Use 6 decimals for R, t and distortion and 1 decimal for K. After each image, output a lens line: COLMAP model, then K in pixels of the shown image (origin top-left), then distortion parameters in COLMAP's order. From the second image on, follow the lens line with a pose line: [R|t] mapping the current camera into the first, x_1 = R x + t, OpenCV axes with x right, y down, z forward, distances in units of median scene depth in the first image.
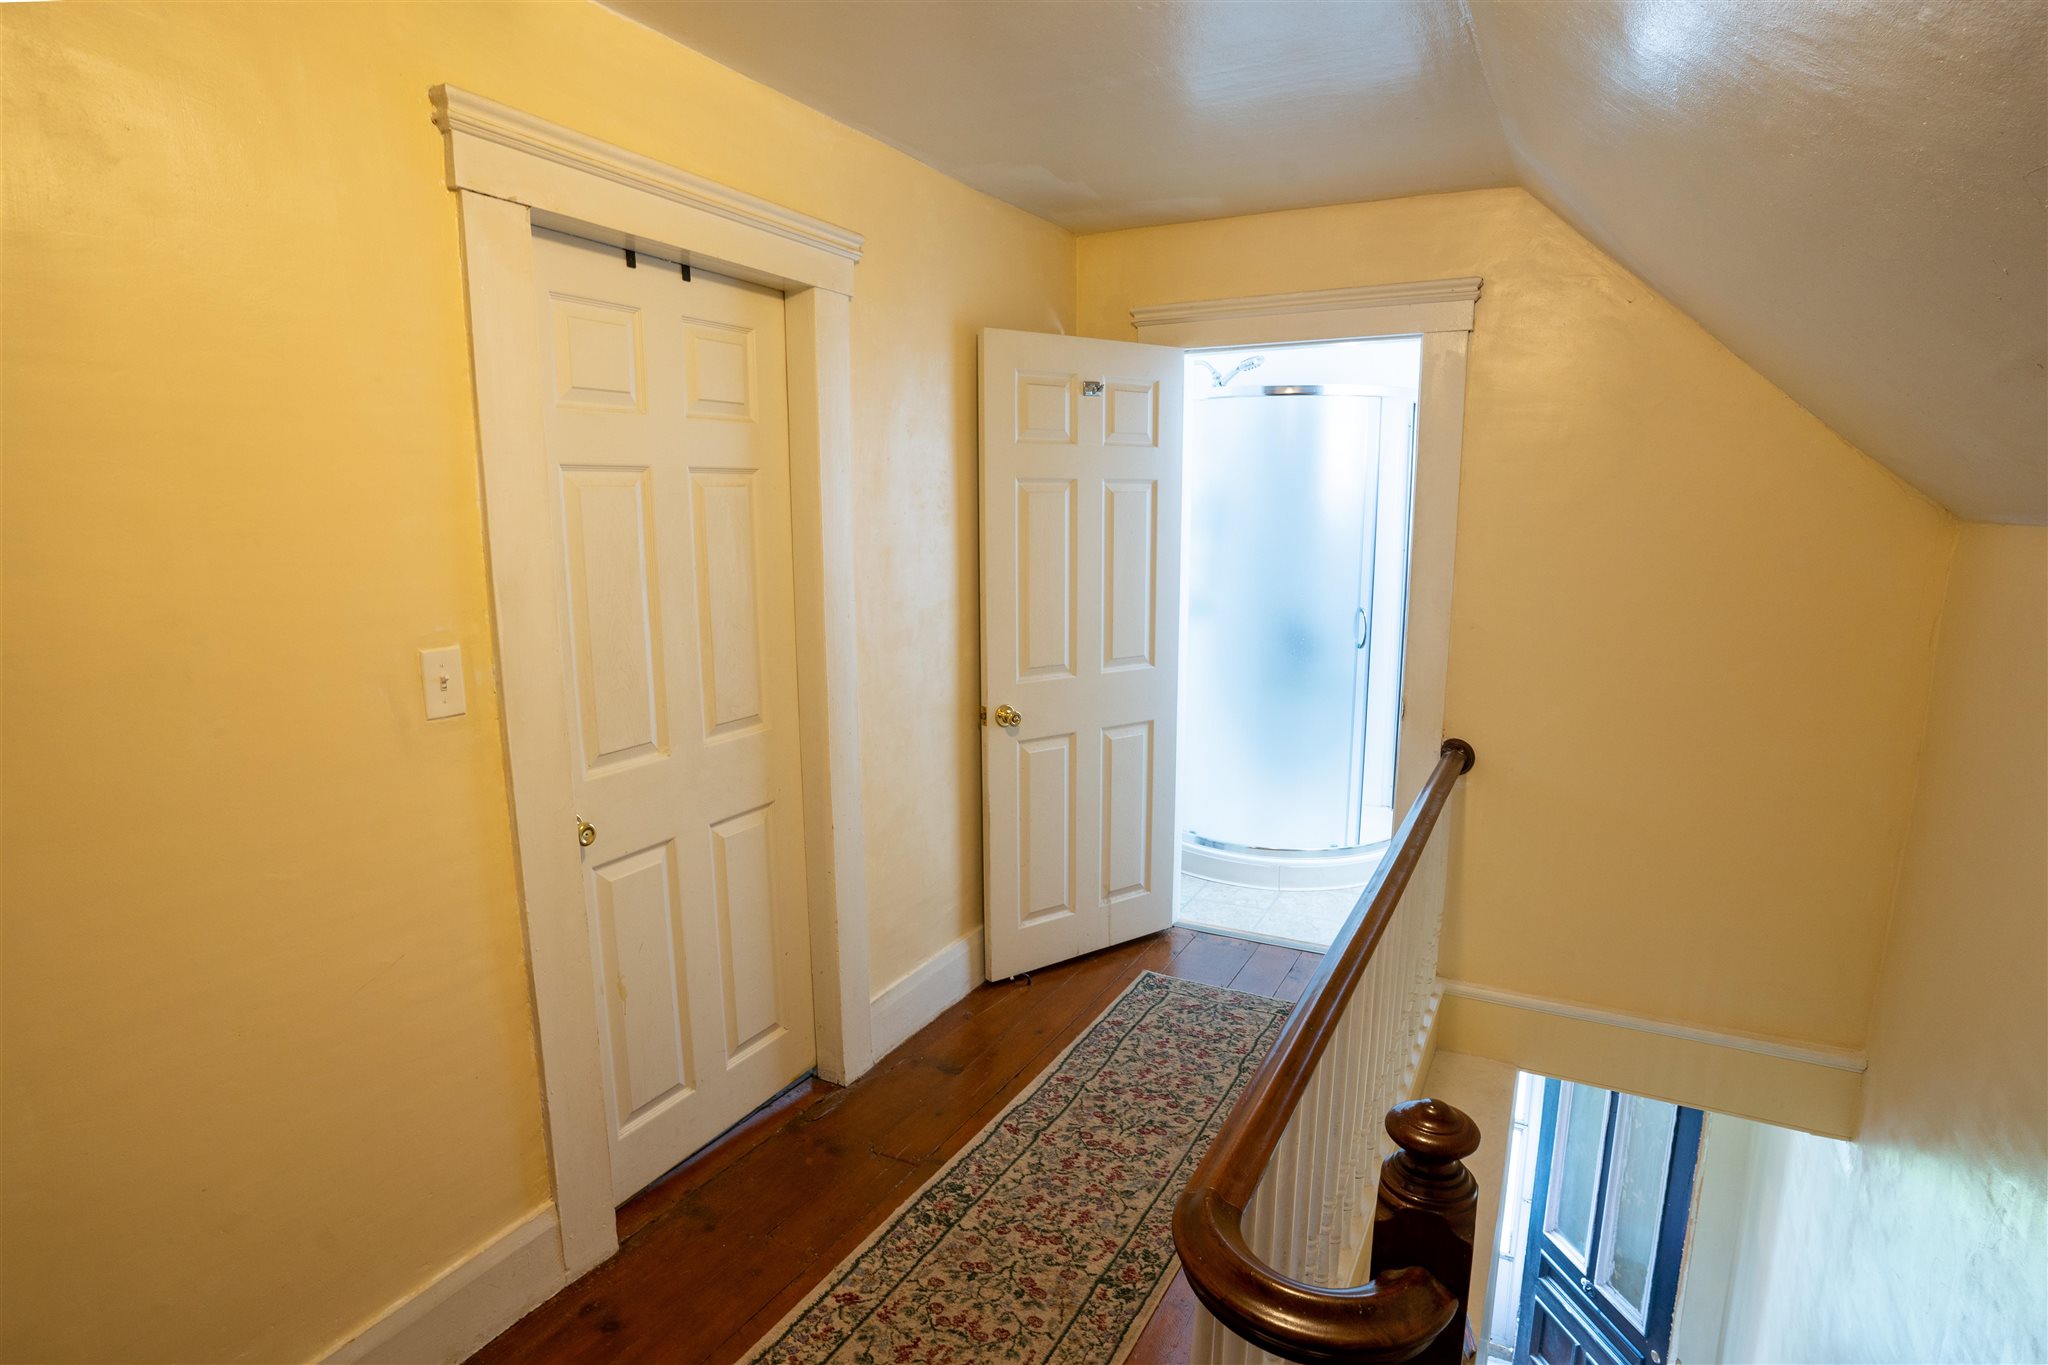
lens RADIAL K [[972.2, 0, 1024.0], [0, 972.2, 687.8], [0, 0, 1]] dist [0.003270, 0.000205]
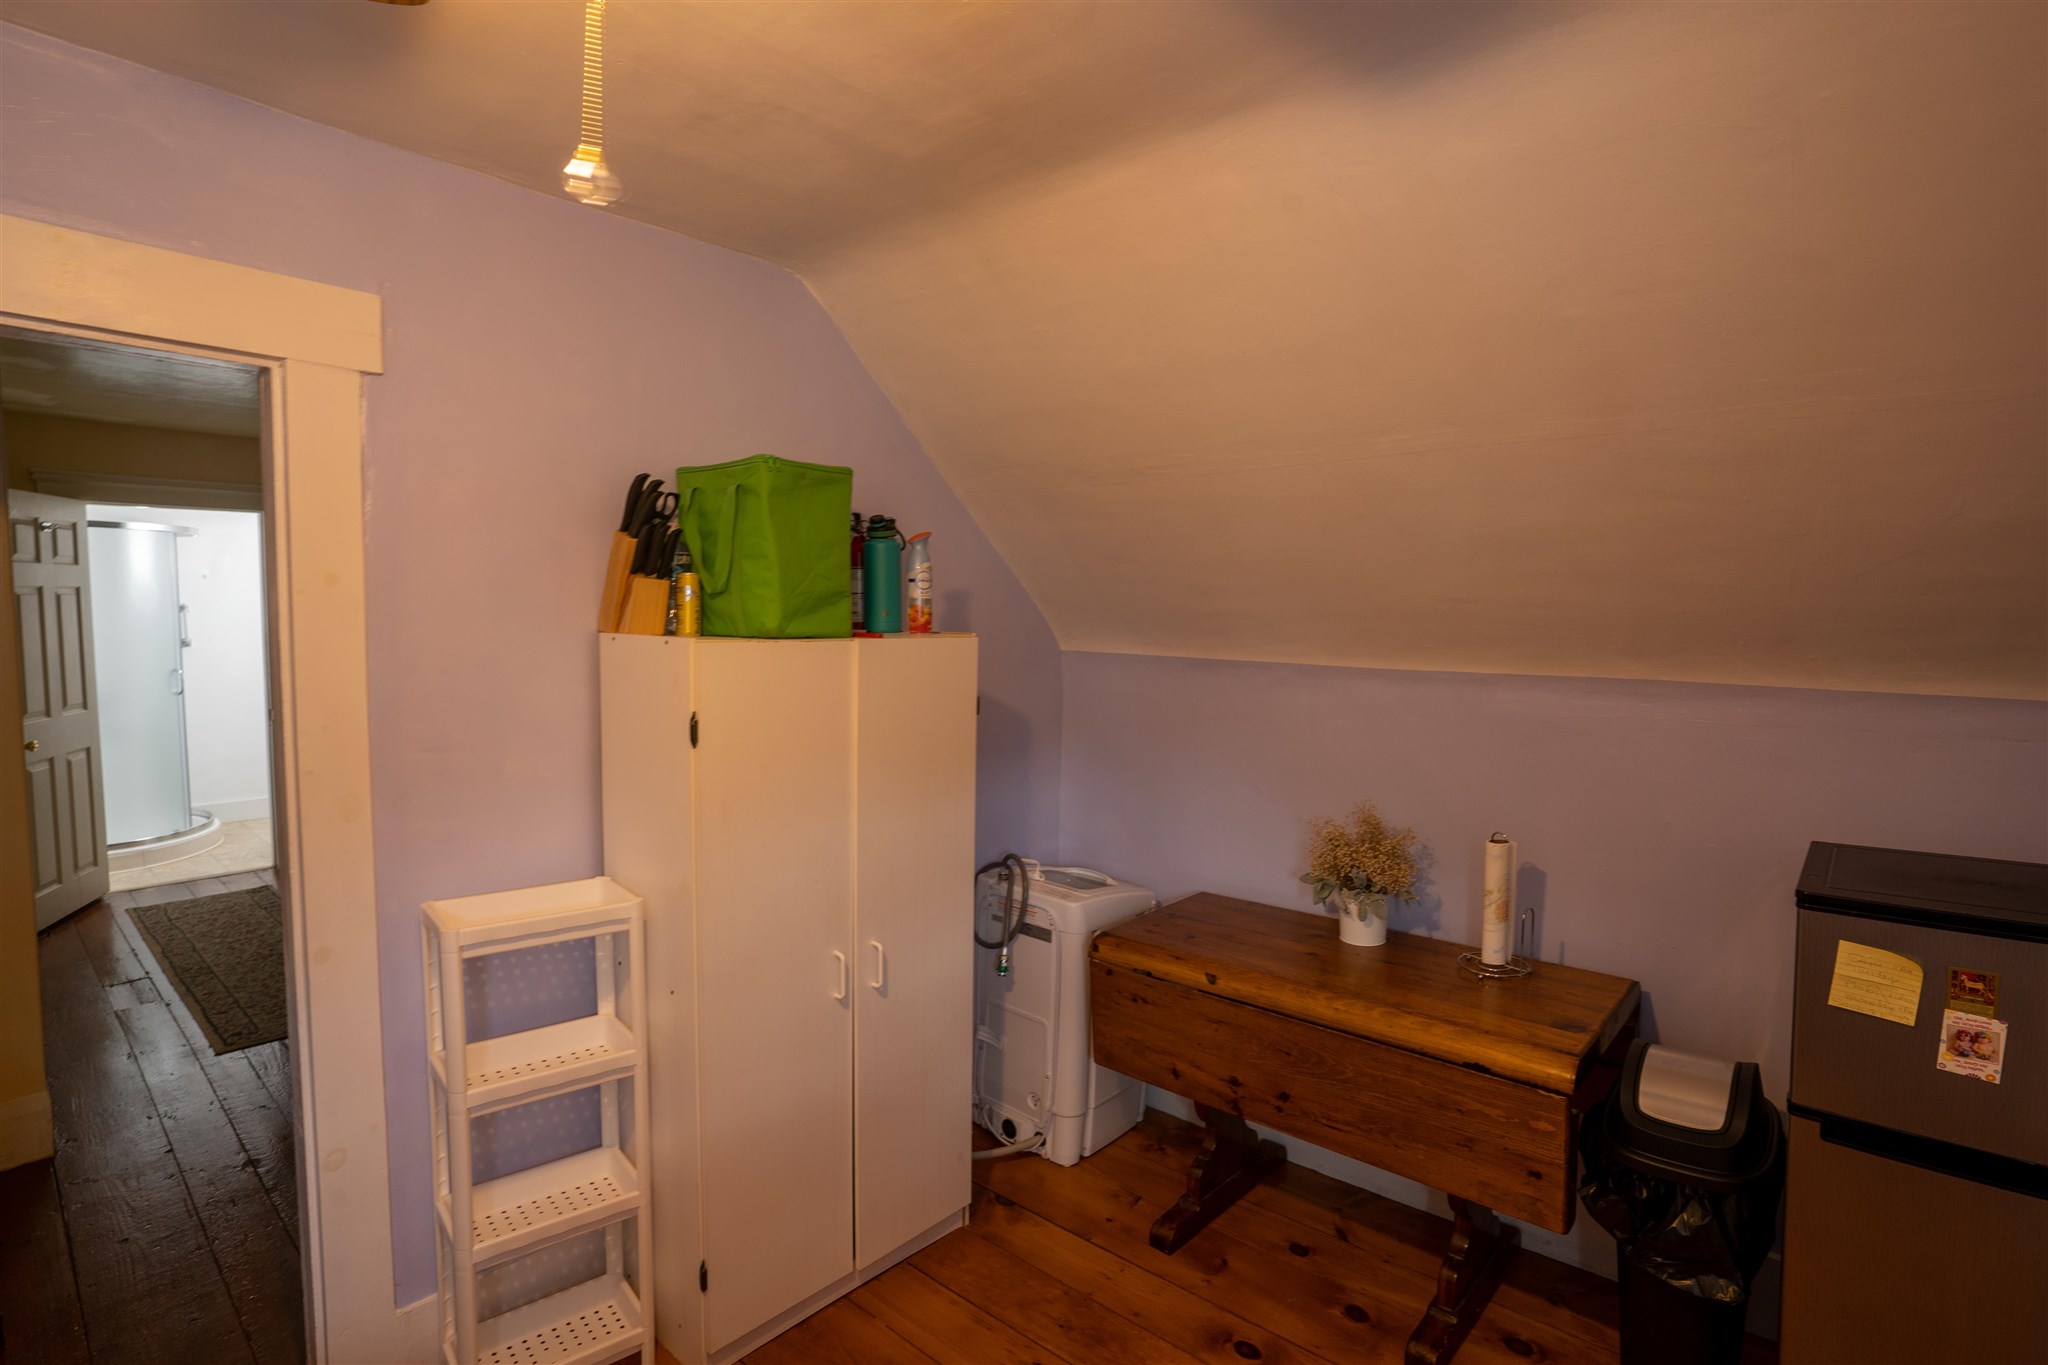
lens RADIAL K [[972.2, 0, 1024.0], [0, 972.2, 687.8], [0, 0, 1]] dist [0.003270, 0.000205]
pose [[0.154357, -0.068485, 0.985639, -1.132242], [0.156931, 0.986630, 0.043978, 0.105963], [-0.975472, 0.147889, 0.163041, -0.654047]]
